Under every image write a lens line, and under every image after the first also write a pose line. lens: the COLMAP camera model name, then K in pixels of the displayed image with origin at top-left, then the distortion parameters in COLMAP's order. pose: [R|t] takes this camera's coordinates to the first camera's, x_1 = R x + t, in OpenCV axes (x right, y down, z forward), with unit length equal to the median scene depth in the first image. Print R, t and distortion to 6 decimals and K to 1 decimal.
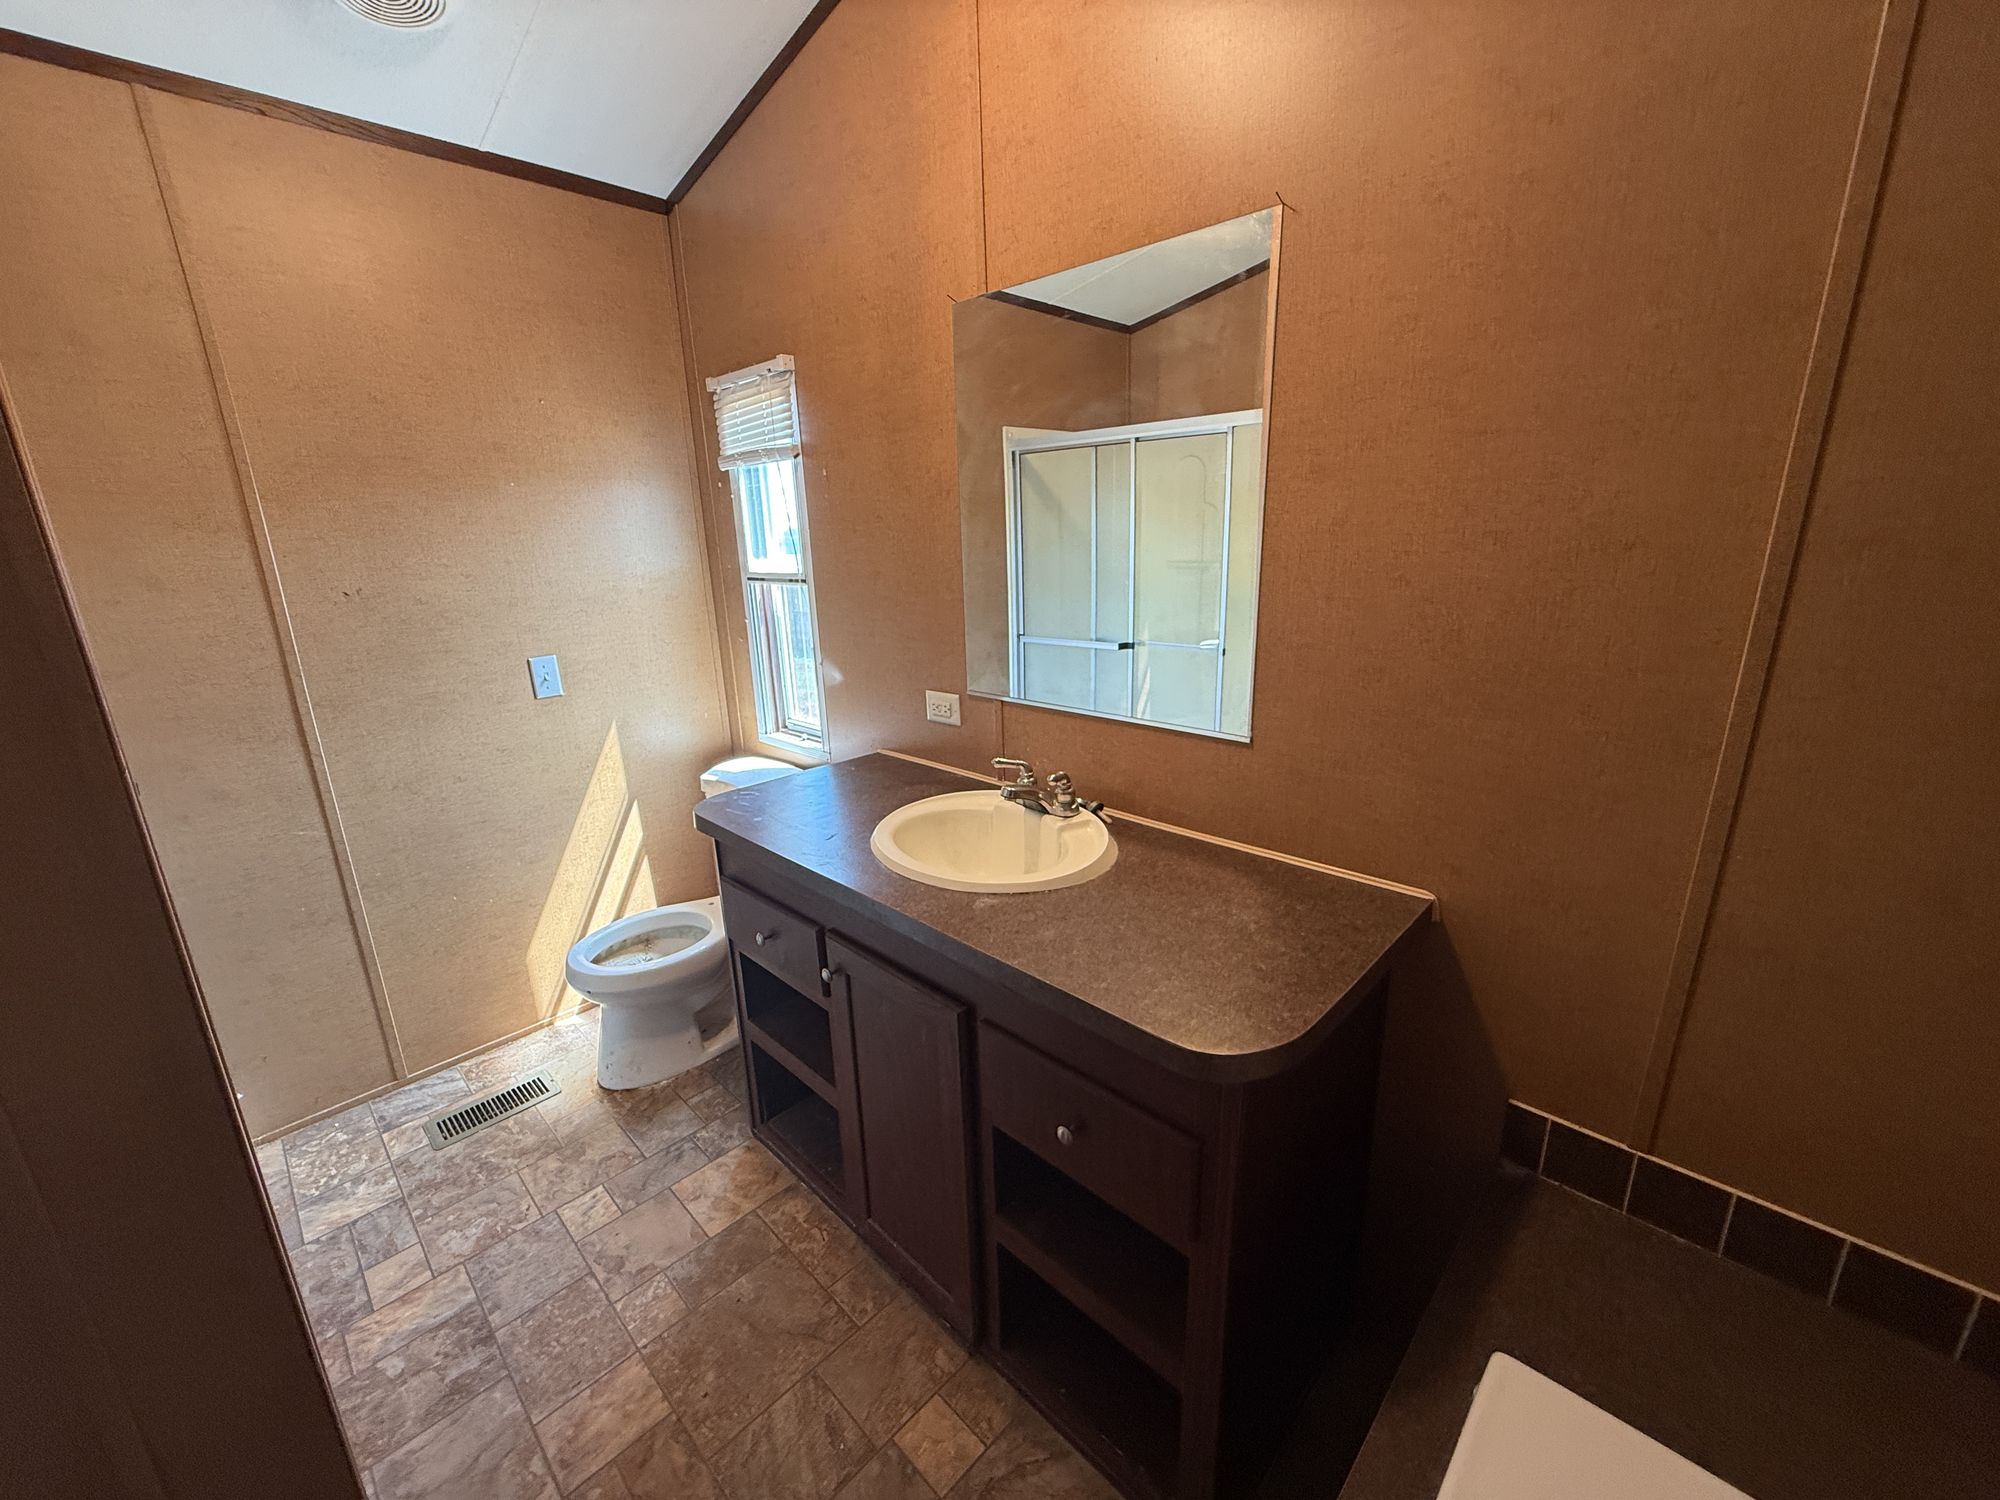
lens RADIAL K [[797.7, 0, 1008.7], [0, 797.7, 750.7], [0, 0, 1]] dist [0.002811, -0.000617]
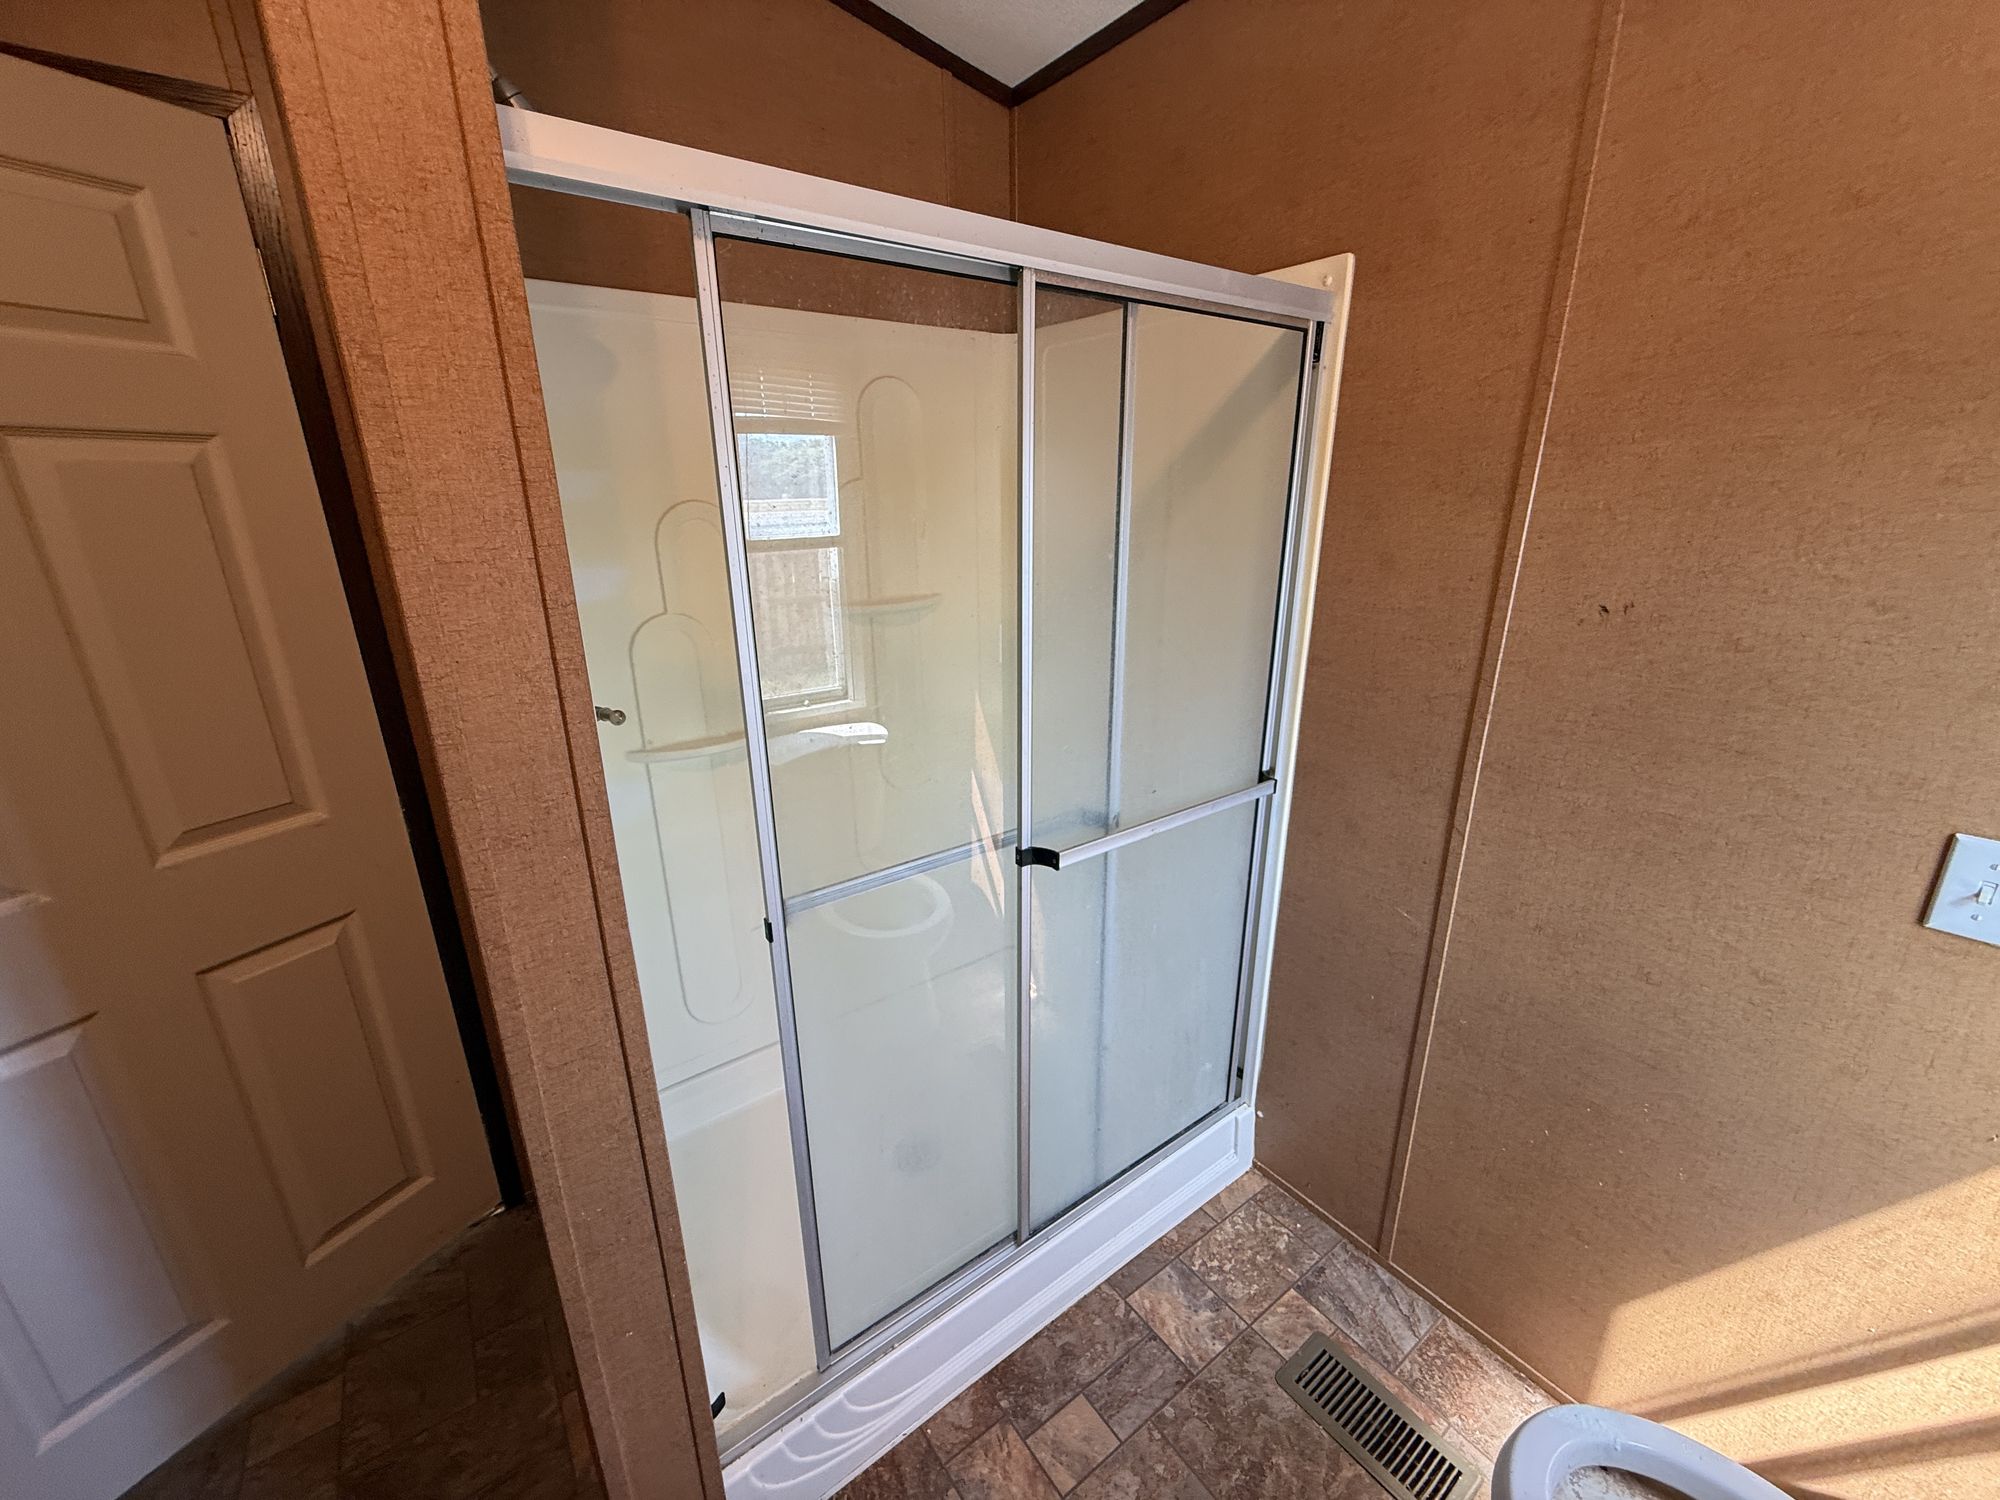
lens RADIAL K [[797.7, 0, 997.4], [0, 797.7, 748.1], [0, 0, 1]] dist [0.002811, -0.000617]
pose [[-0.173251, 0.325987, -0.929364, -0.194848], [-0.252455, 0.897407, 0.361840, -0.201763], [0.951972, 0.297312, -0.073180, 0.654036]]
